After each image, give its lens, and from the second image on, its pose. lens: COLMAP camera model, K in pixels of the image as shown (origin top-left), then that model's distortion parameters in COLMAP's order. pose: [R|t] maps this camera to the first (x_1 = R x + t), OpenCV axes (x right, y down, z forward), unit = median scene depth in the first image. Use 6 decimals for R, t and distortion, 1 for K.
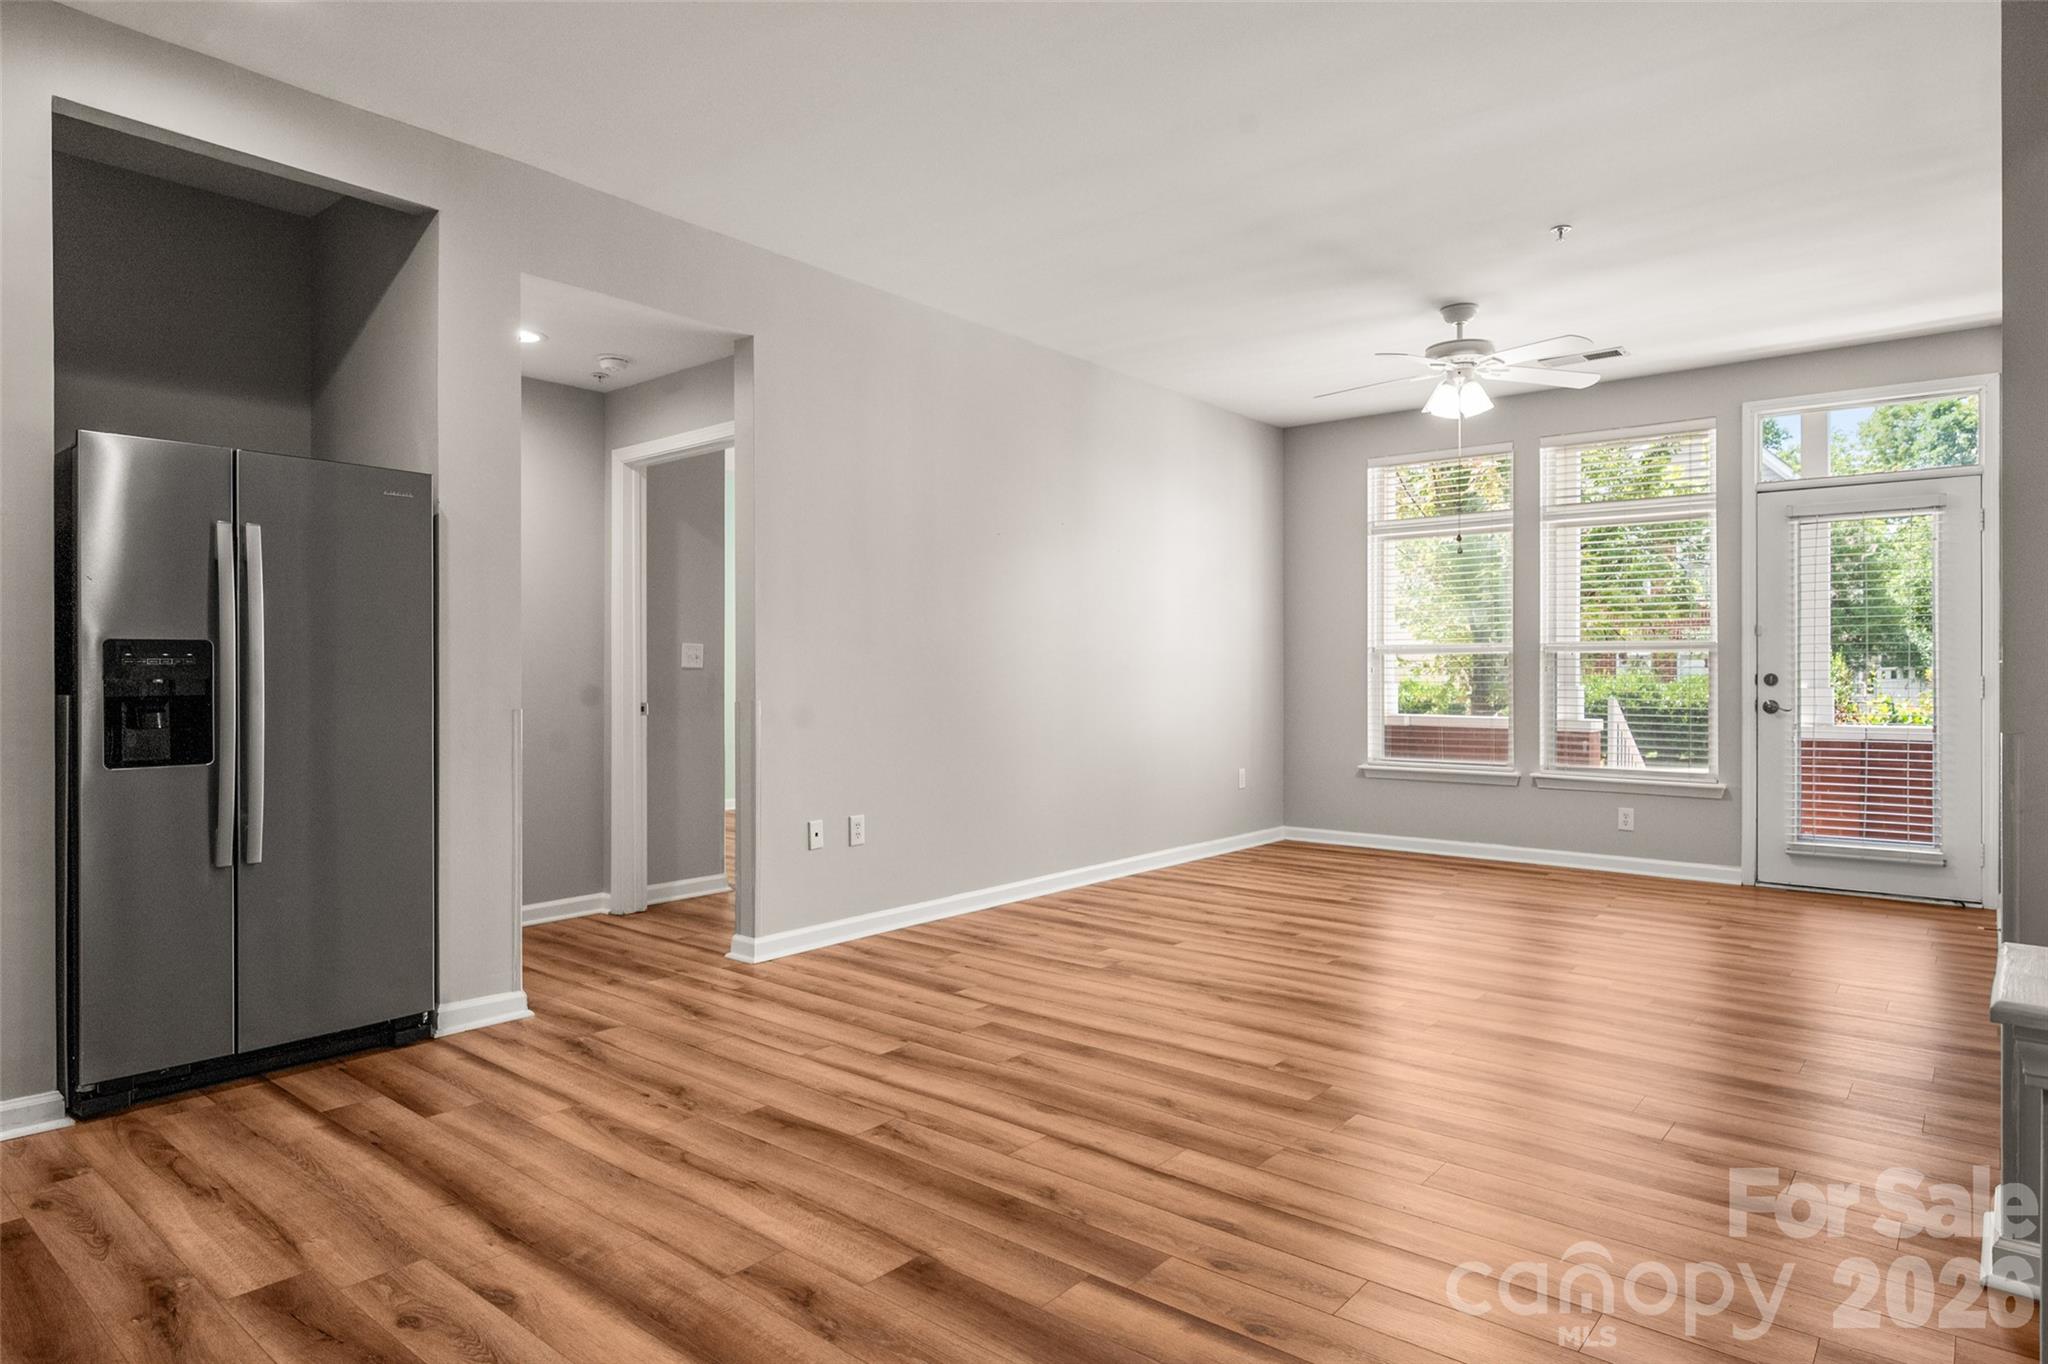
lens RADIAL K [[1155.7, 0, 1033.7], [0, 1155.7, 679.7], [0, 0, 1]] dist [-0.002434, -0.000146]
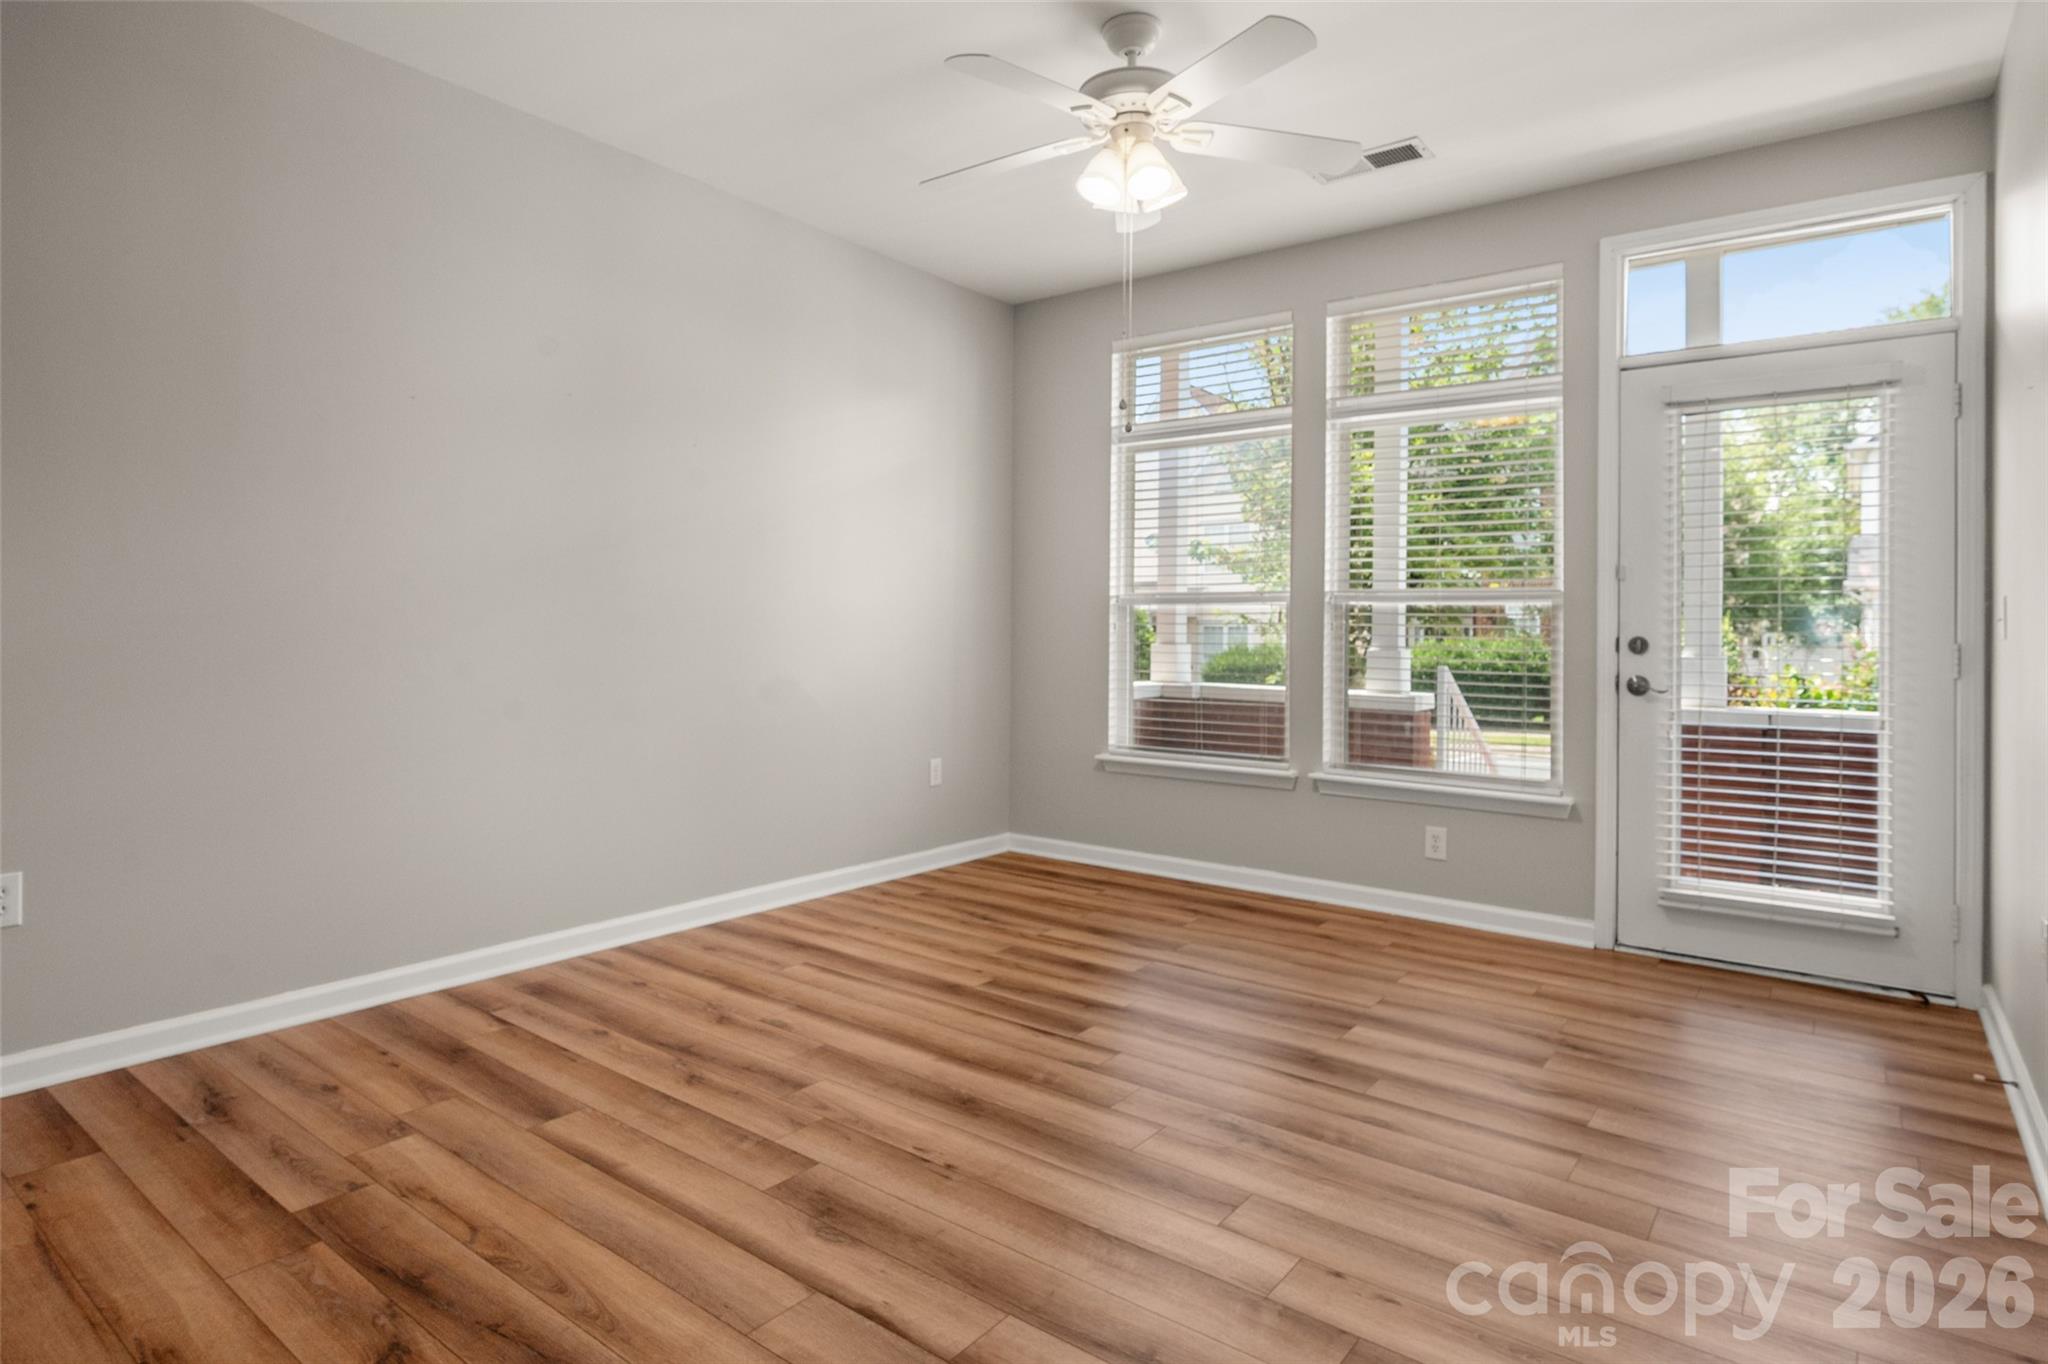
lens RADIAL K [[1094.0, 0, 1016.2], [0, 1094.0, 629.7], [0, 0, 1]] dist [-0.000982, -0.000742]
pose [[0.999324, 0.010864, 0.035120, 0.219981], [-0.010636, 0.999921, -0.006687, -0.001074], [-0.035190, 0.006309, 0.999361, 0.325483]]
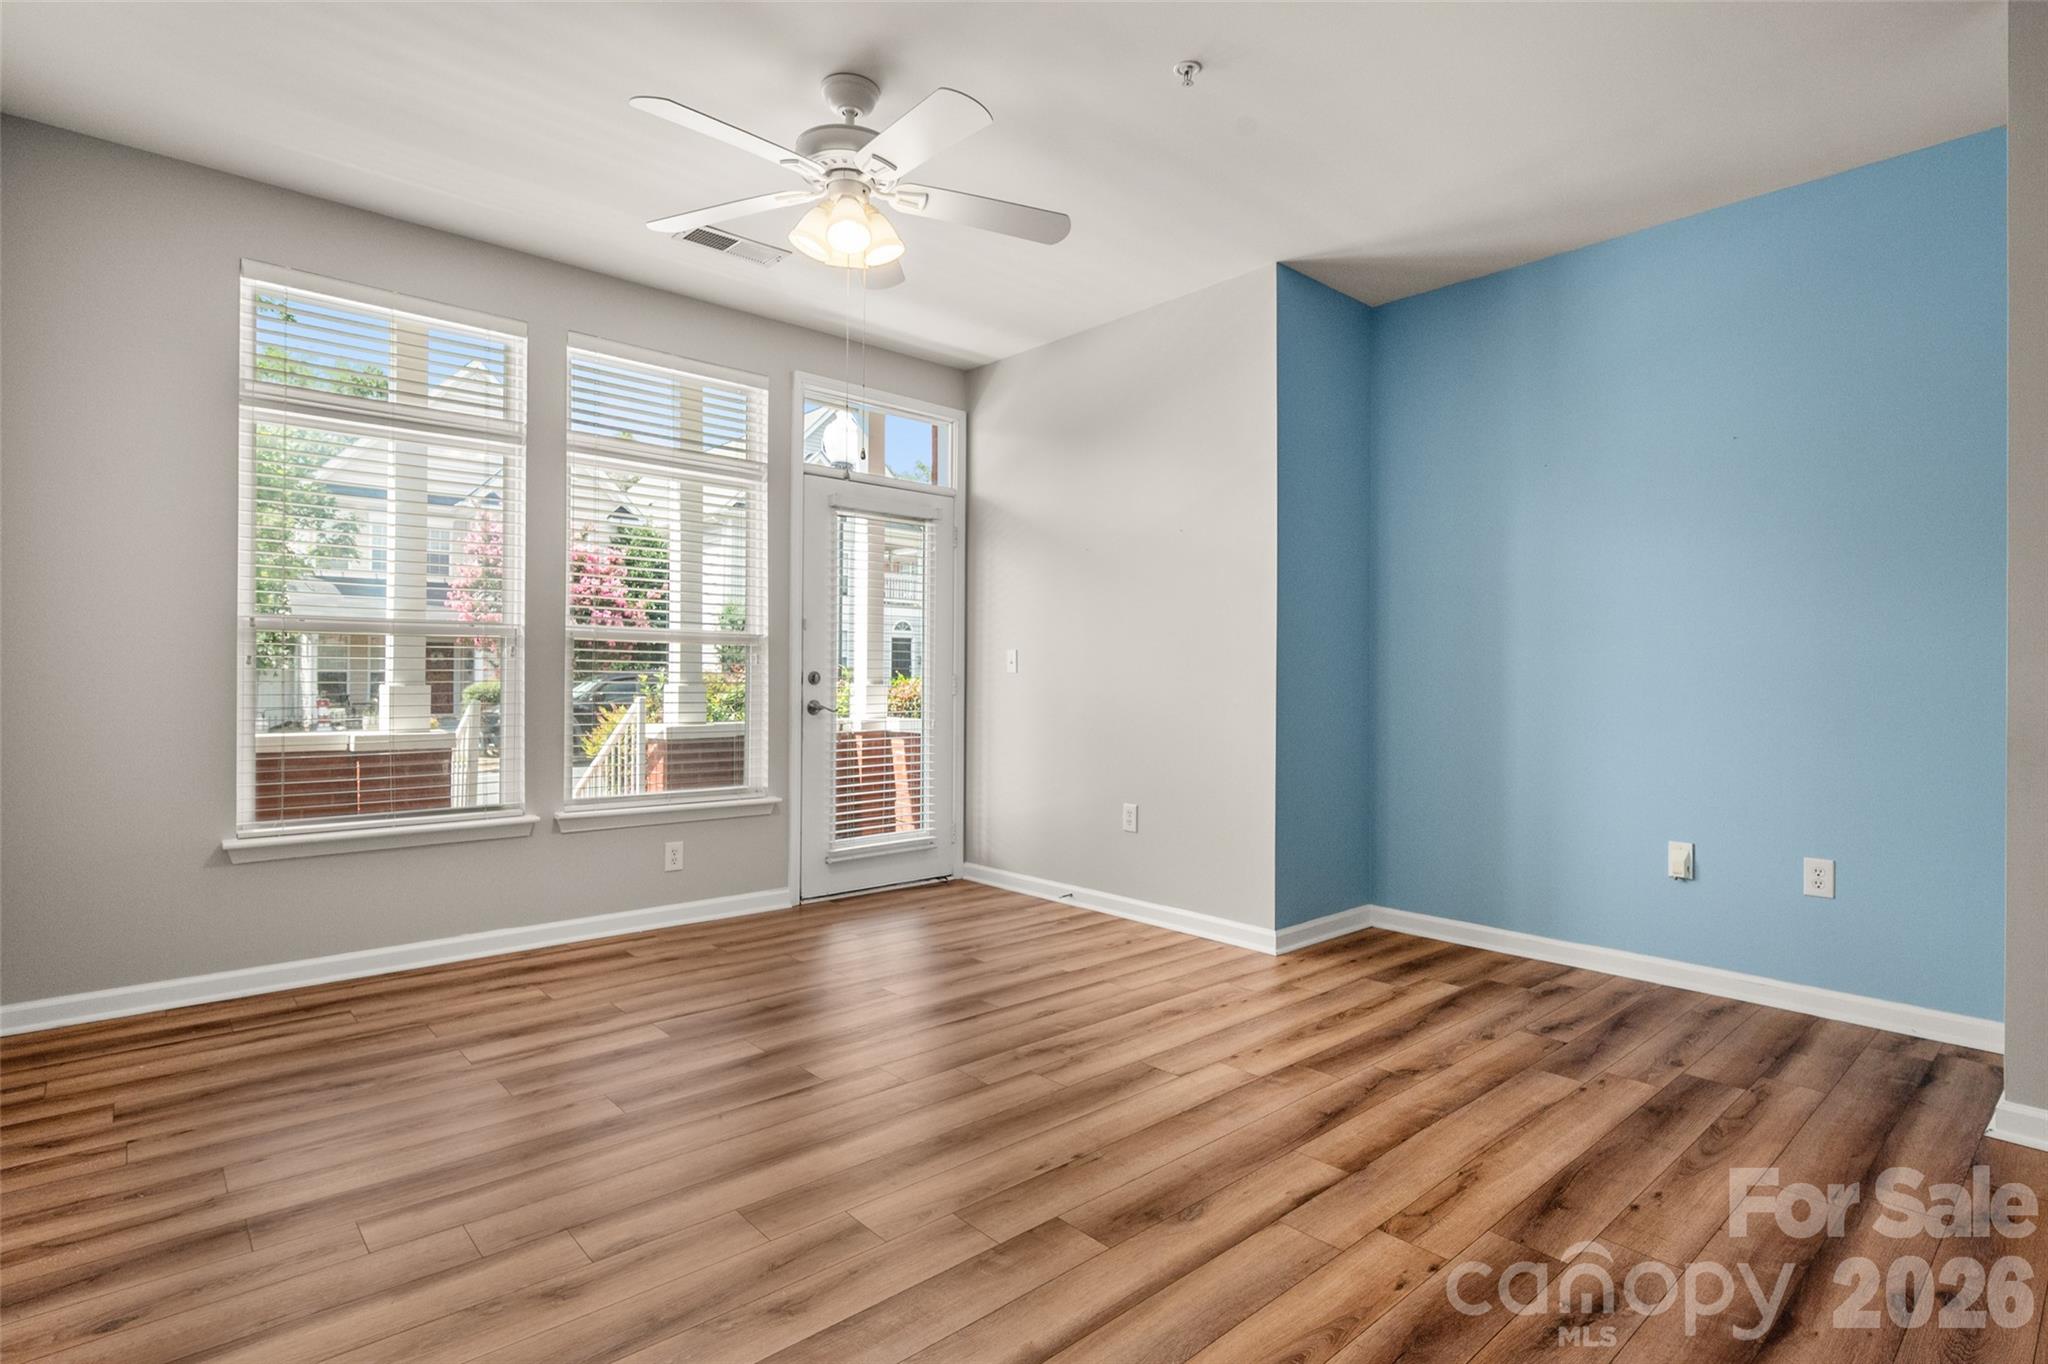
lens RADIAL K [[1011.6, 0, 1024.0], [0, 1011.6, 682.0], [0, 0, 1]] dist [0.003579, 0.000349]
pose [[0.149725, -0.006617, 0.988706, -0.121046], [-0.003326, 0.999969, 0.007196, -0.002975], [-0.988722, -0.004366, 0.149698, 0.621019]]
